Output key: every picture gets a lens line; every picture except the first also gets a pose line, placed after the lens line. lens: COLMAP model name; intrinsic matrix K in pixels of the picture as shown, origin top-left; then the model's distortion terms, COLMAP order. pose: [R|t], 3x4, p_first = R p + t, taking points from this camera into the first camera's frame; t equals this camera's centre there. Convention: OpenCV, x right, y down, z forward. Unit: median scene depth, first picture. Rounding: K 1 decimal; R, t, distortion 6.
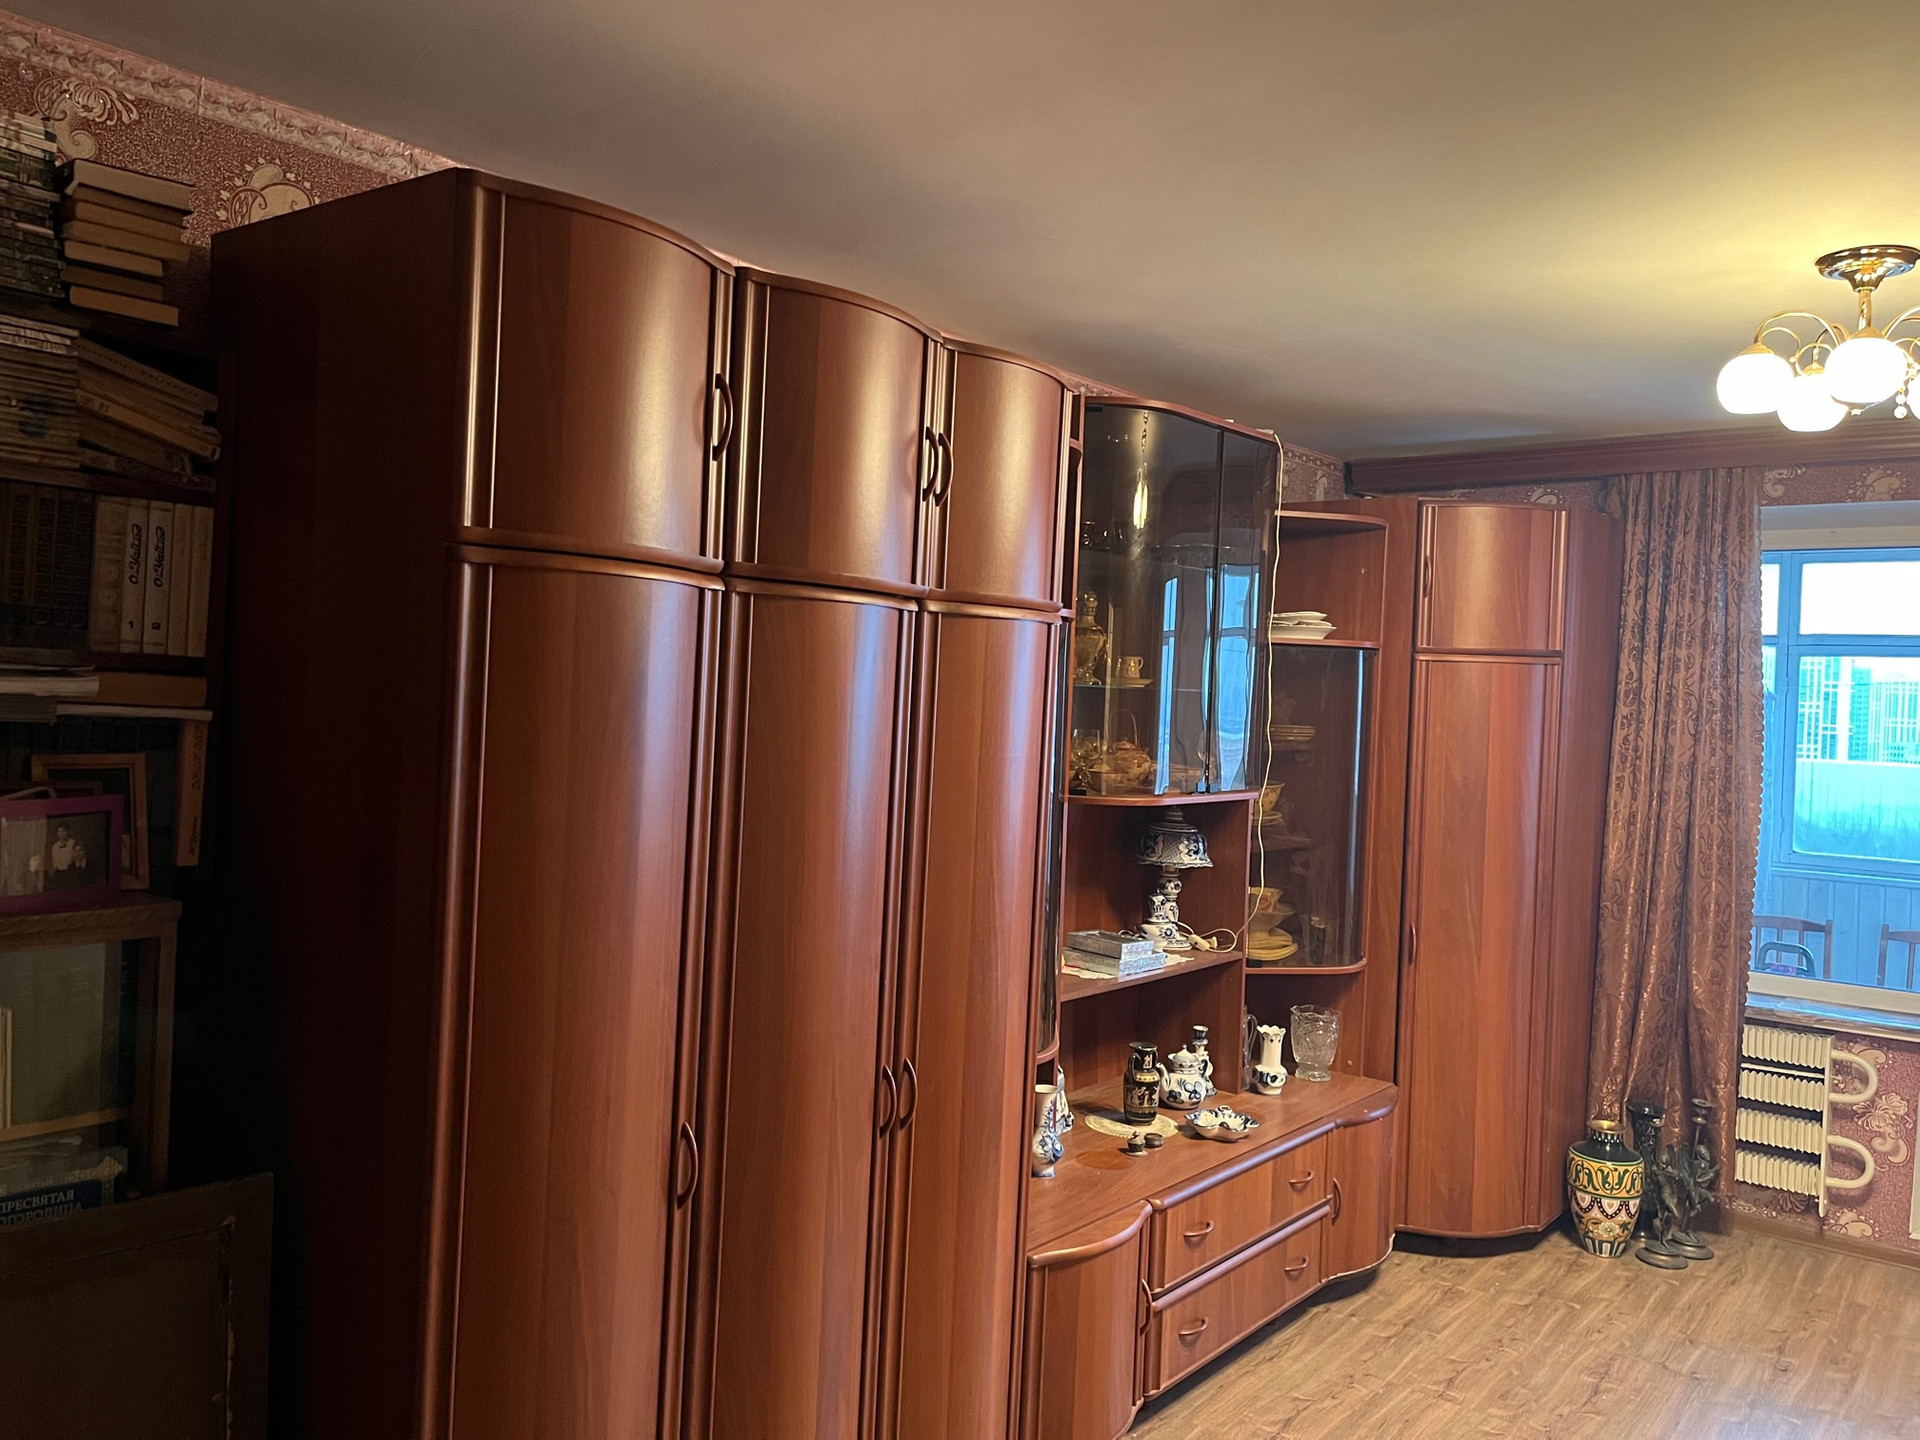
lens RADIAL K [[1454.9, 0, 958.0], [0, 1454.9, 711.6], [0, 0, 1]] dist [0.069745, -0.082473]
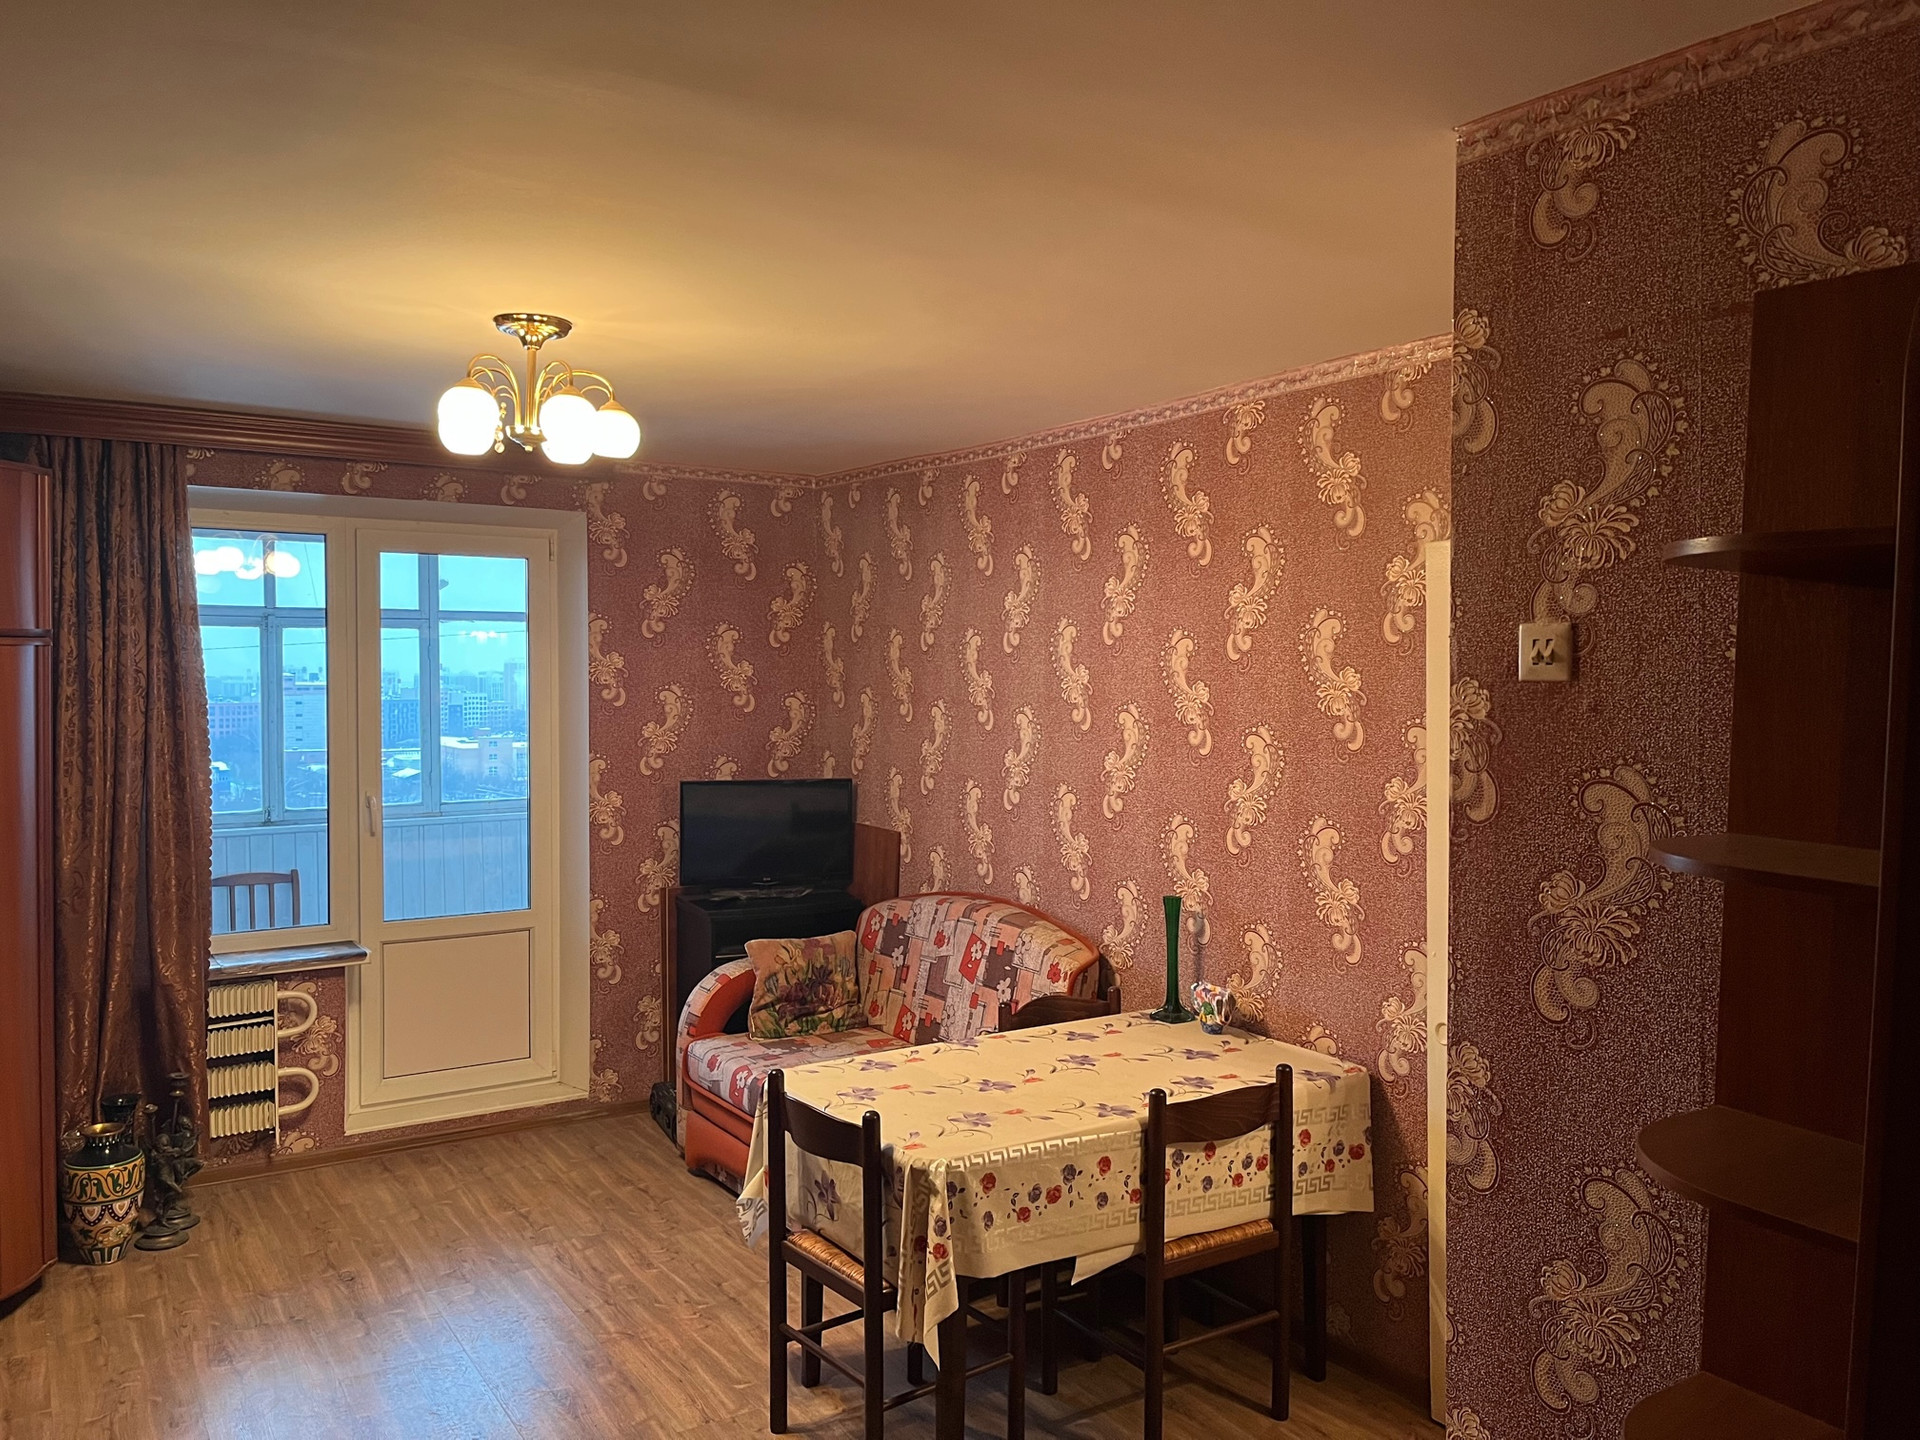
lens RADIAL K [[1454.9, 0, 956.2], [0, 1454.9, 714.7], [0, 0, 1]] dist [0.069745, -0.082473]
pose [[0.331458, -0.064573, 0.941257, -0.256448], [0.025315, 0.997905, 0.059545, -0.028424], [-0.943130, 0.004091, 0.332398, 0.161391]]
